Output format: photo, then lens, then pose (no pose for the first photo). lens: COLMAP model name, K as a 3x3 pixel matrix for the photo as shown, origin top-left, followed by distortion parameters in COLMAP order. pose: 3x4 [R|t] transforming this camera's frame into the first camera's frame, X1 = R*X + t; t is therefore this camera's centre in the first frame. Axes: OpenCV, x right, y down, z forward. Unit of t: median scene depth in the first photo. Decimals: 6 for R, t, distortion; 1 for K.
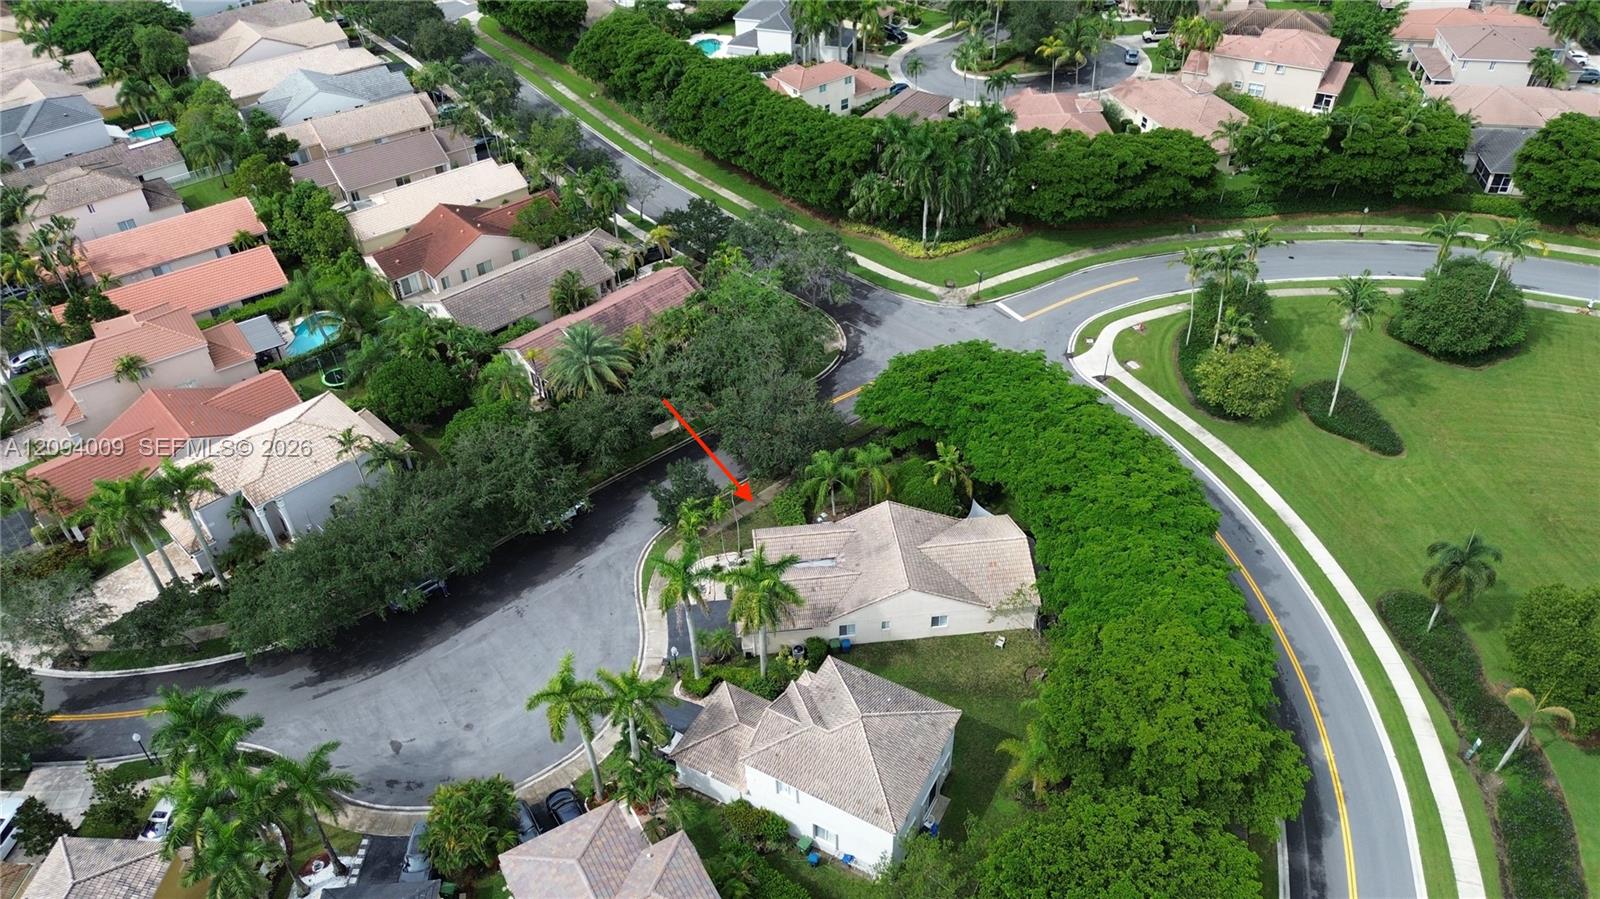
lens RADIAL K [[1130.8, 0, 800.0], [0, 1130.8, 449.5], [0, 0, 1]] dist [0.040262, -0.004820]
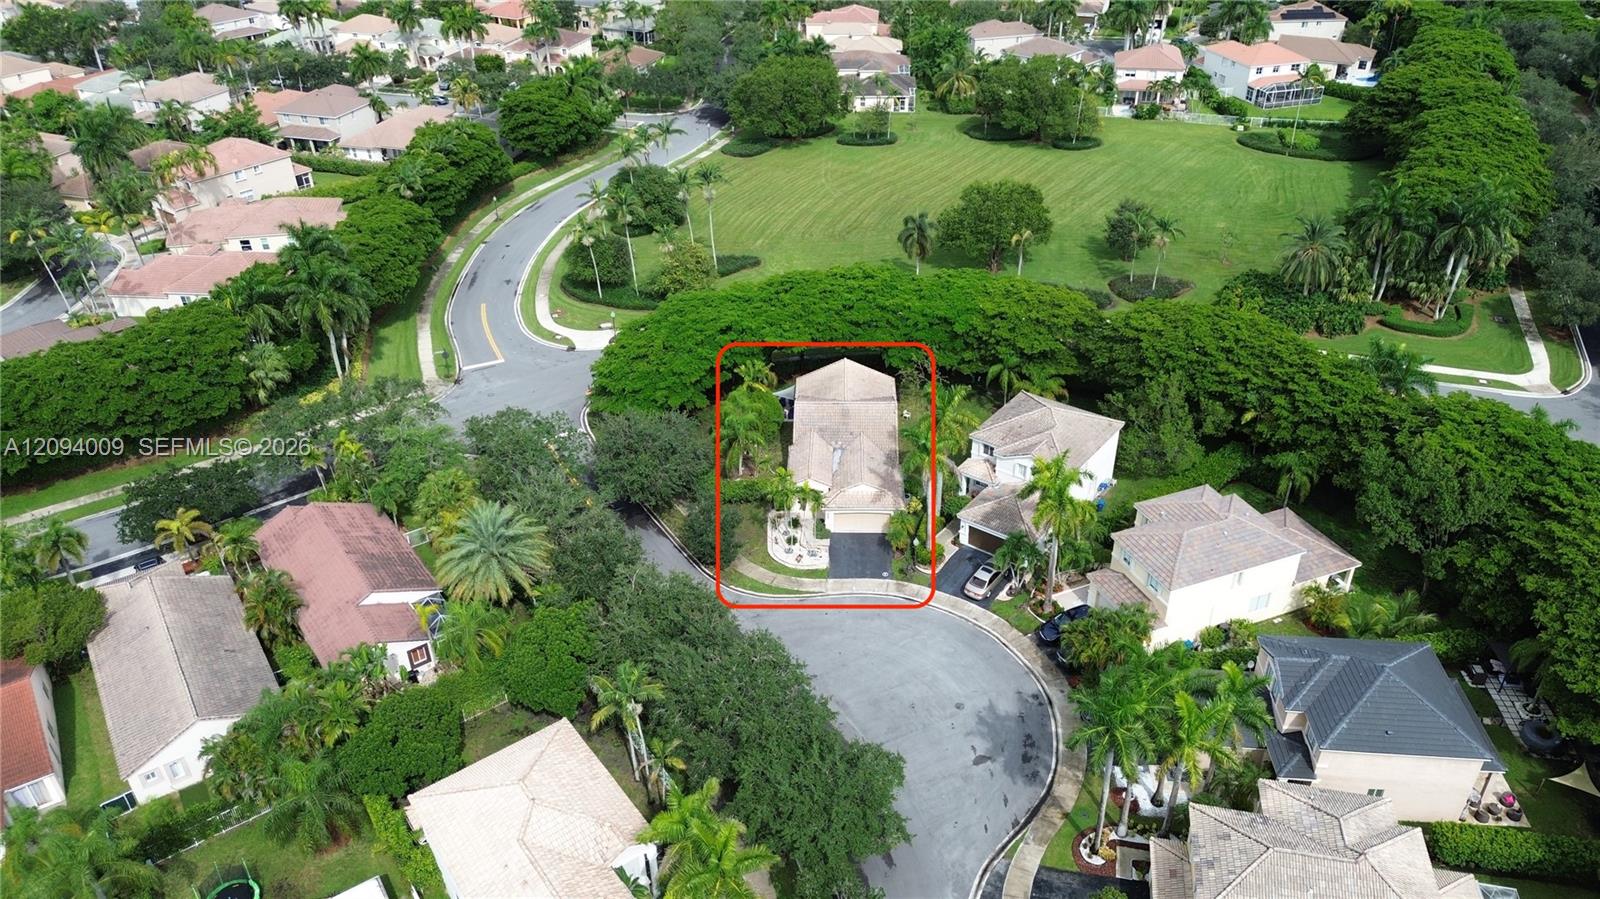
lens RADIAL K [[1130.8, 0, 800.0], [0, 1130.8, 449.5], [0, 0, 1]] dist [0.040262, -0.004820]
pose [[0.142845, -0.517675, 0.843568, -0.727810], [0.645703, 0.694691, 0.316974, -0.223344], [-0.750109, 0.499417, 0.433497, 0.397502]]
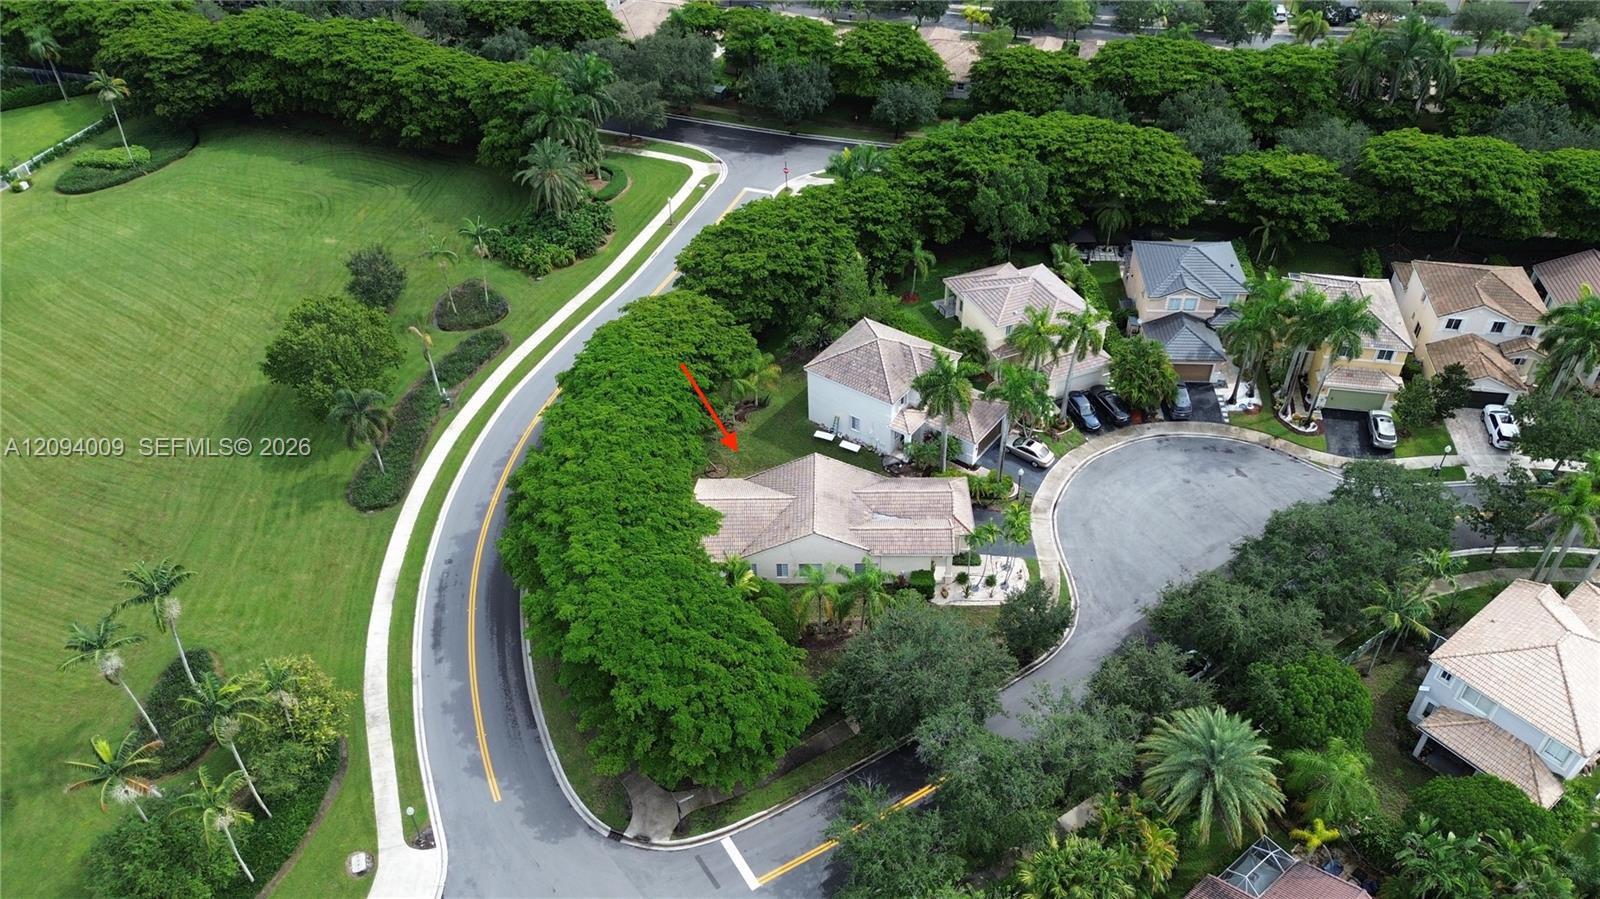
lens RADIAL K [[1130.8, 0, 800.0], [0, 1130.8, 449.5], [0, 0, 1]] dist [0.040262, -0.004820]
pose [[-0.990767, -0.051226, 0.125522, -0.021544], [0.114234, 0.183167, 0.976422, -0.708912], [-0.073010, 0.981746, -0.175625, 0.855629]]
